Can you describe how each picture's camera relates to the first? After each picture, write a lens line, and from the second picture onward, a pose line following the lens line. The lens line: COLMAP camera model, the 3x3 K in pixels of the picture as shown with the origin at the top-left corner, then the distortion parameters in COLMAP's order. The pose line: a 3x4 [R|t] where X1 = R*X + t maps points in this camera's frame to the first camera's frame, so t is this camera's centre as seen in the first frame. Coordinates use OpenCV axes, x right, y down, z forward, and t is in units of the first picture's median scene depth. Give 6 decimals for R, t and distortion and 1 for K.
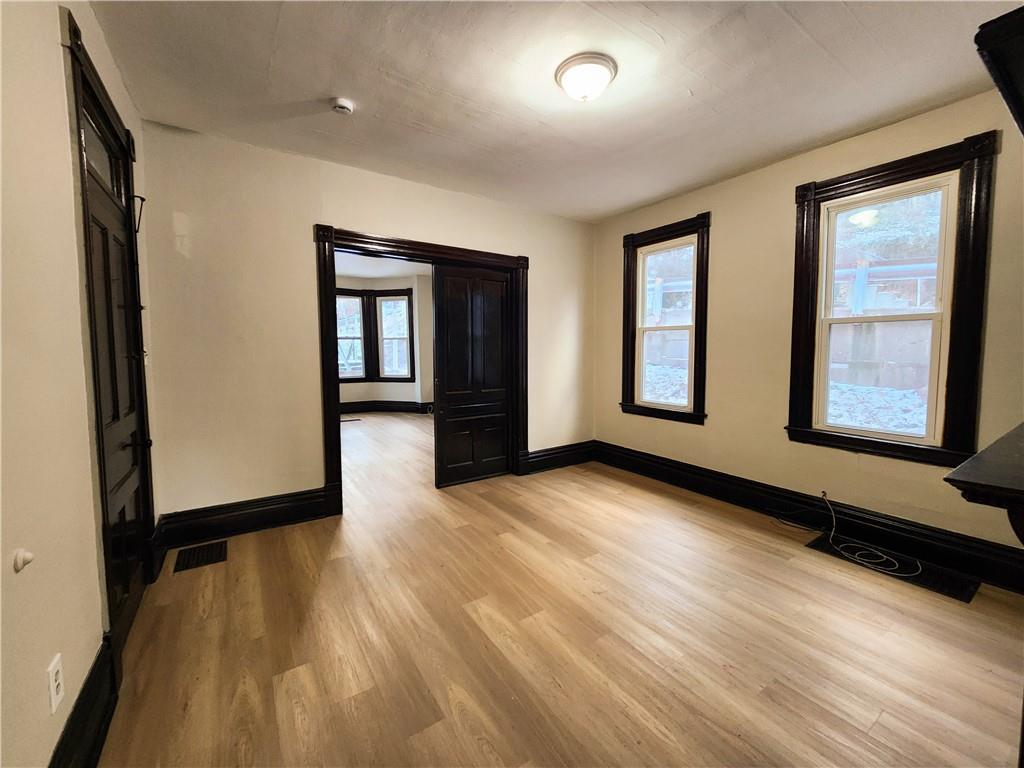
lens RADIAL K [[416.8, 0, 516.2], [0, 416.8, 378.5], [0, 0, 1]] dist [-0.000445, 0.000014]
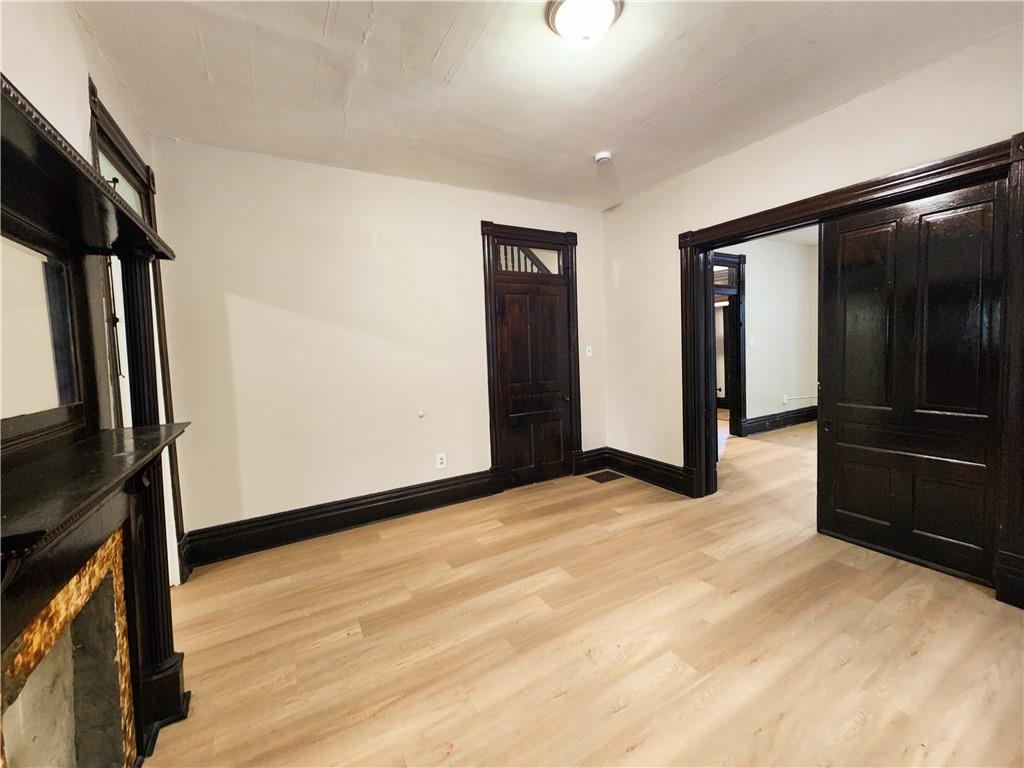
lens RADIAL K [[416.8, 0, 516.6], [0, 416.8, 378.0], [0, 0, 1]] dist [-0.000445, 0.000014]
pose [[-0.078838, 0.072984, -0.994212, 0.869249], [-0.035599, 0.996474, 0.075973, -0.063725], [0.996252, 0.041383, -0.075962, 0.811257]]
